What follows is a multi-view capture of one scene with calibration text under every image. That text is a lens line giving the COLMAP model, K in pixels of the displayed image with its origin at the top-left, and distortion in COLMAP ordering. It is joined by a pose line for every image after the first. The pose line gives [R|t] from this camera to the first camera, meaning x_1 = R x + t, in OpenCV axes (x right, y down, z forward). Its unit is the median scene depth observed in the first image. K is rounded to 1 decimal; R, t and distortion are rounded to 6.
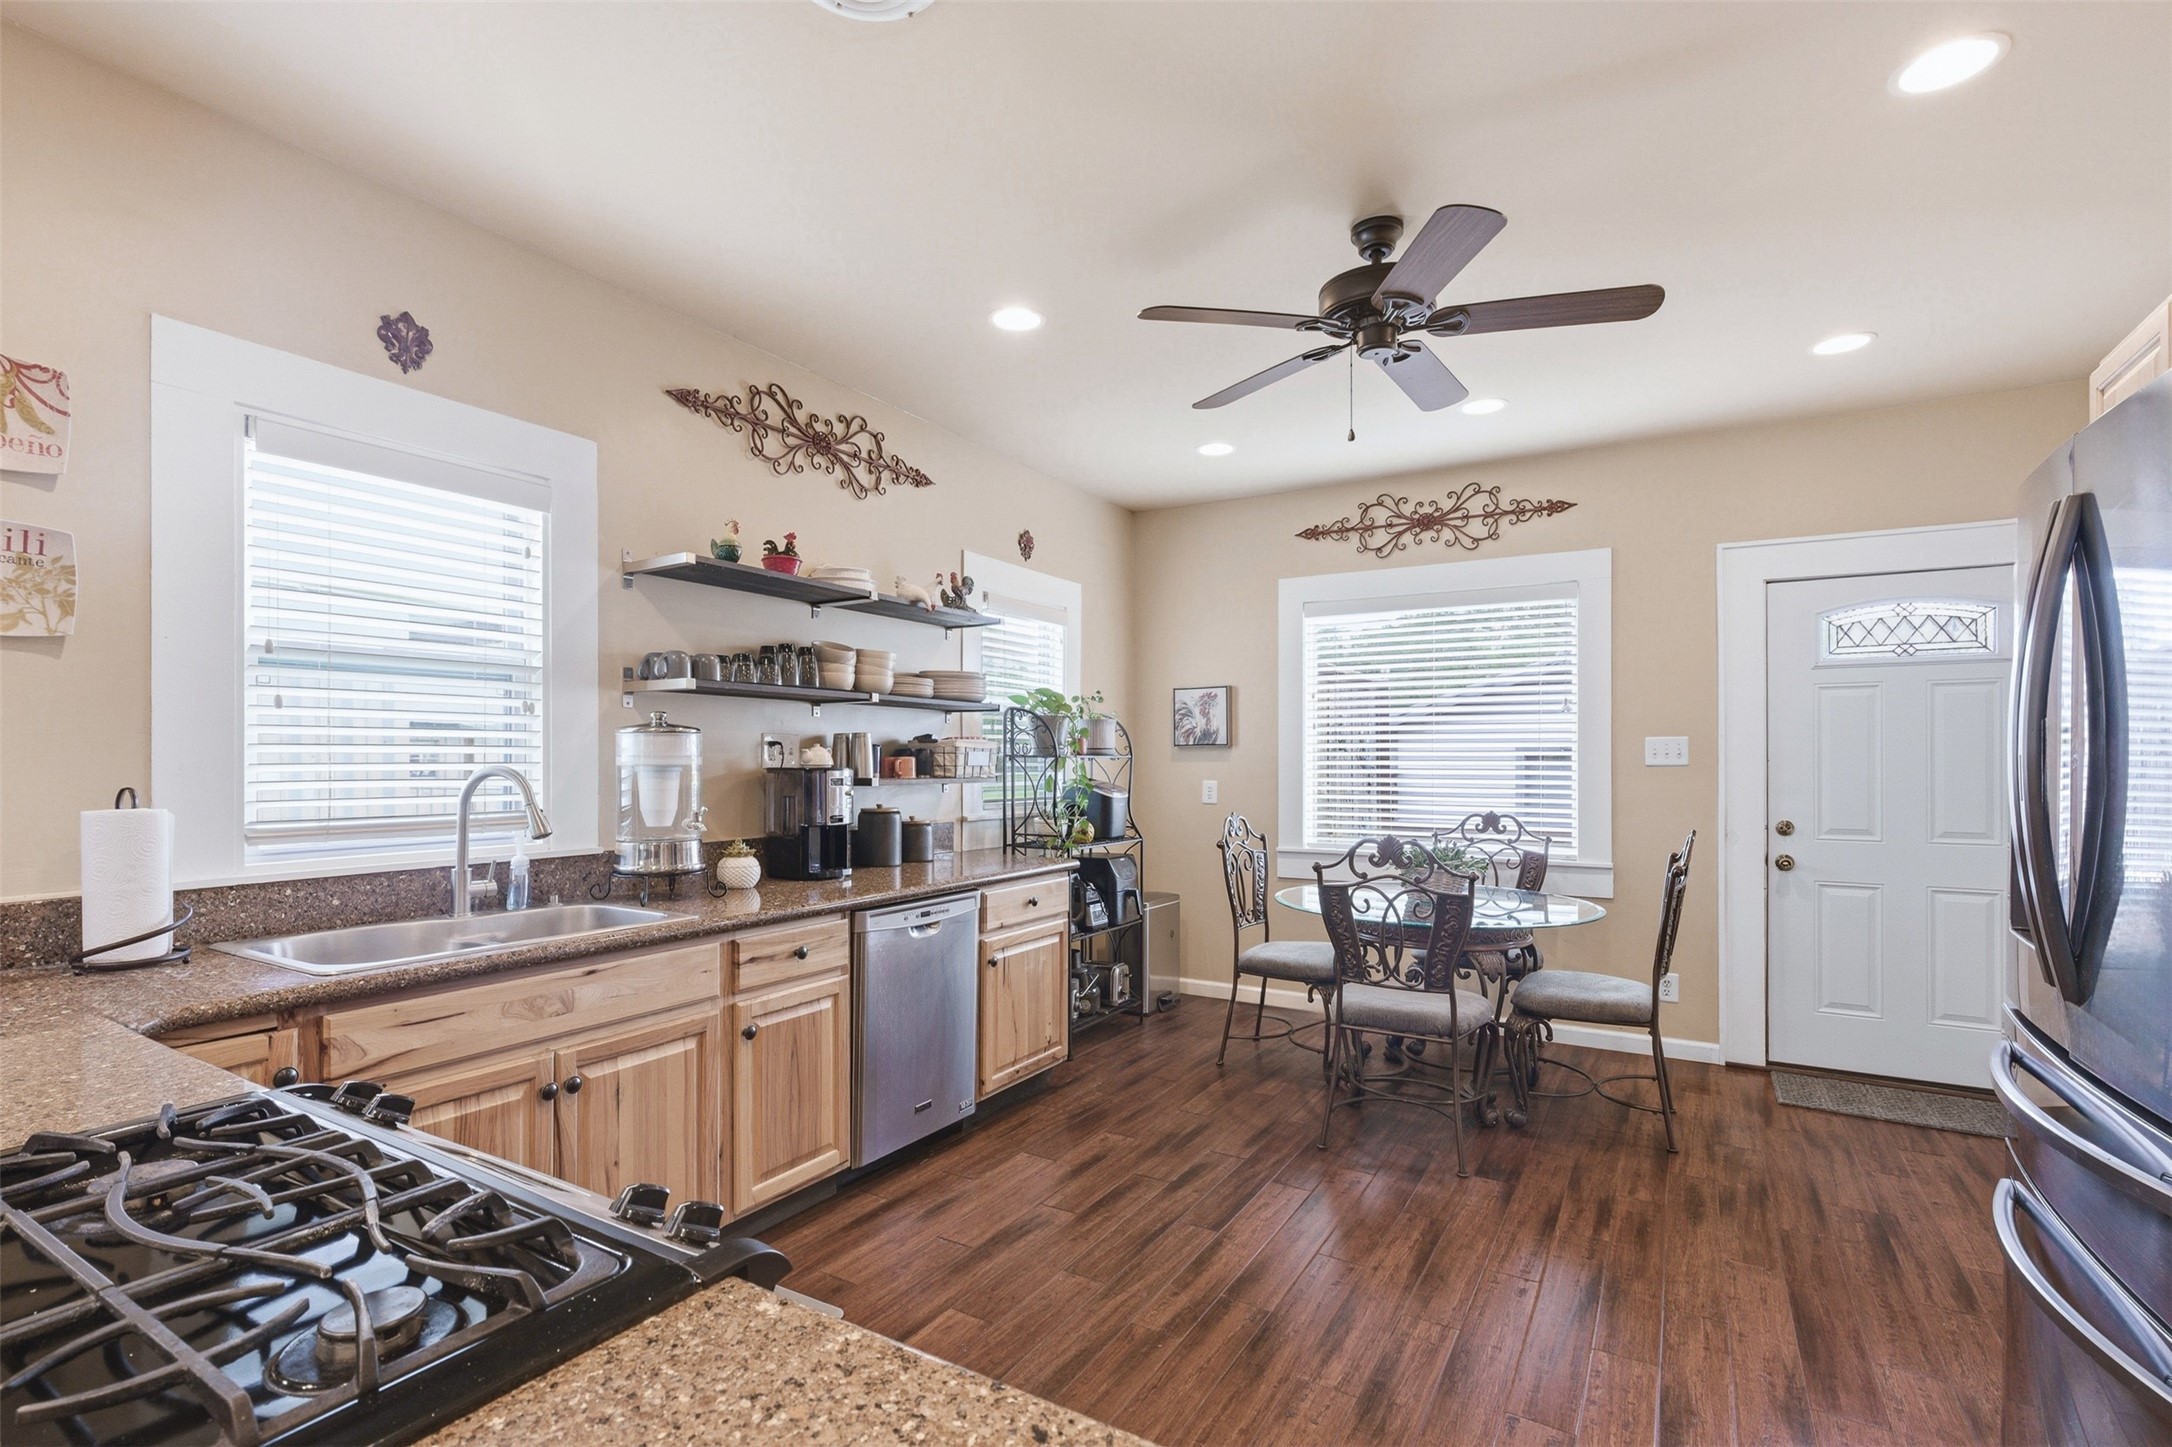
lens RADIAL K [[1019.8, 0, 1067.8], [0, 1019.8, 732.7], [0, 0, 1]] dist [0.000102, -0.000152]
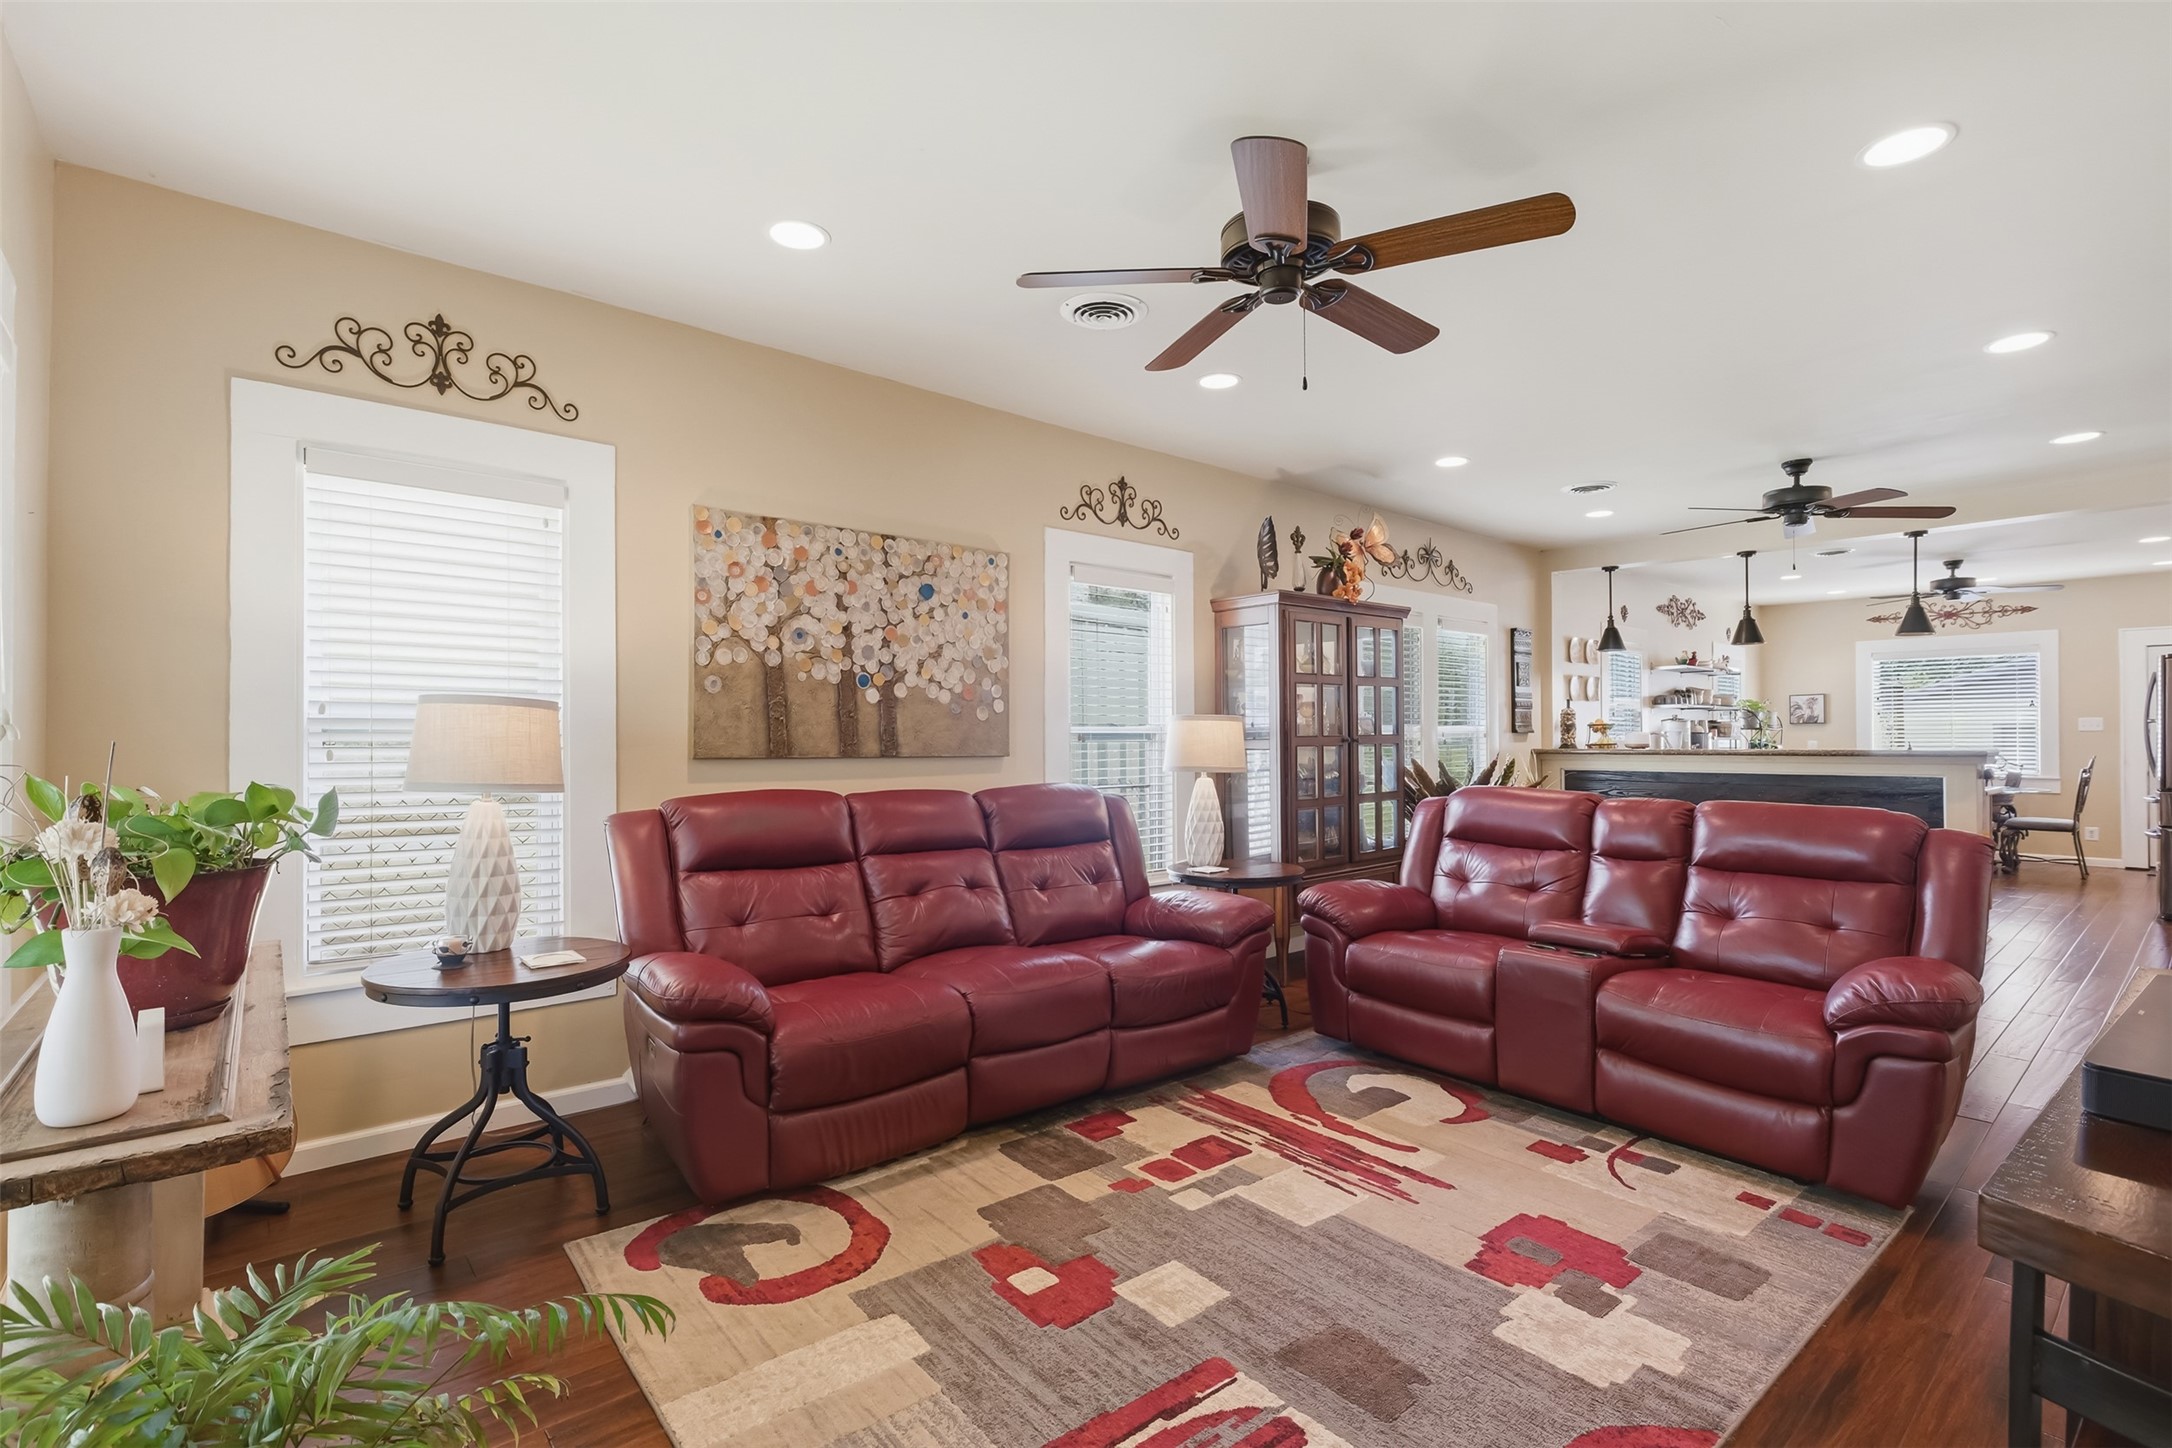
lens RADIAL K [[969.5, 0, 1062.9], [0, 969.5, 716.7], [0, 0, 1]] dist [-0.000098, -0.006165]
pose [[0.942602, -0.008874, -0.333800, -0.864321], [0.010701, 0.999936, 0.003636, -0.031849], [0.333747, -0.006999, 0.942637, -1.815328]]
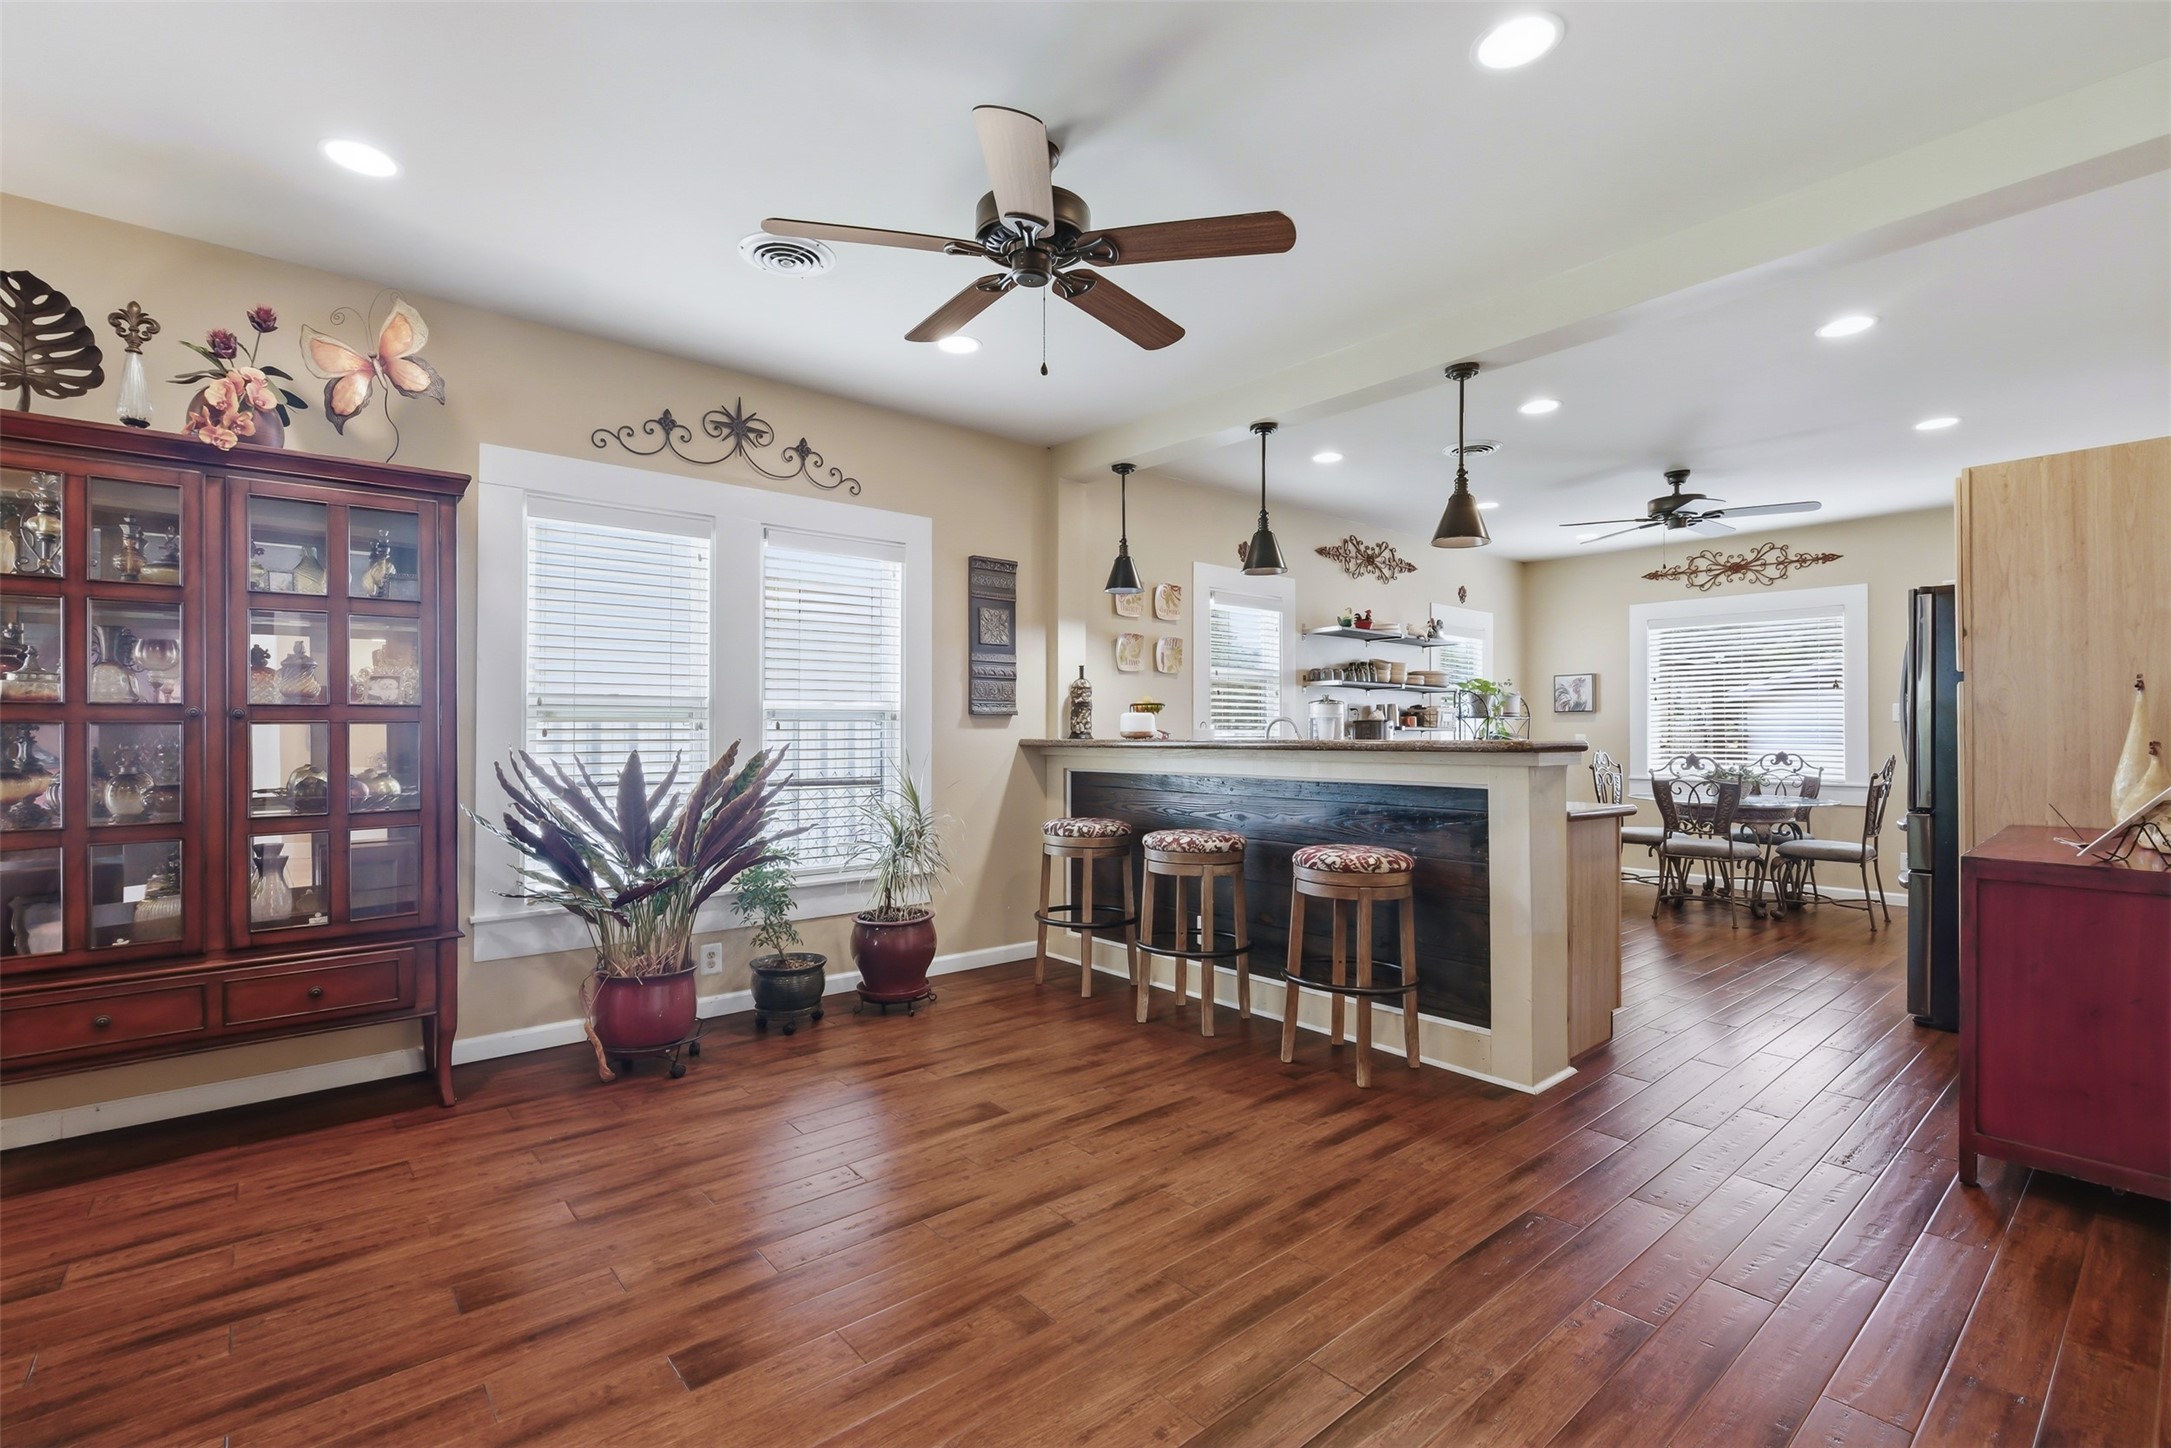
lens RADIAL K [[969.1, 0, 1062.4], [0, 969.1, 716.7], [0, 0, 1]] dist [-0.000098, -0.006165]
pose [[0.946043, -0.003294, -0.324023, -0.182830], [0.005474, 0.999968, 0.005816, 0.010207], [0.323994, -0.007276, 0.946031, -0.927674]]
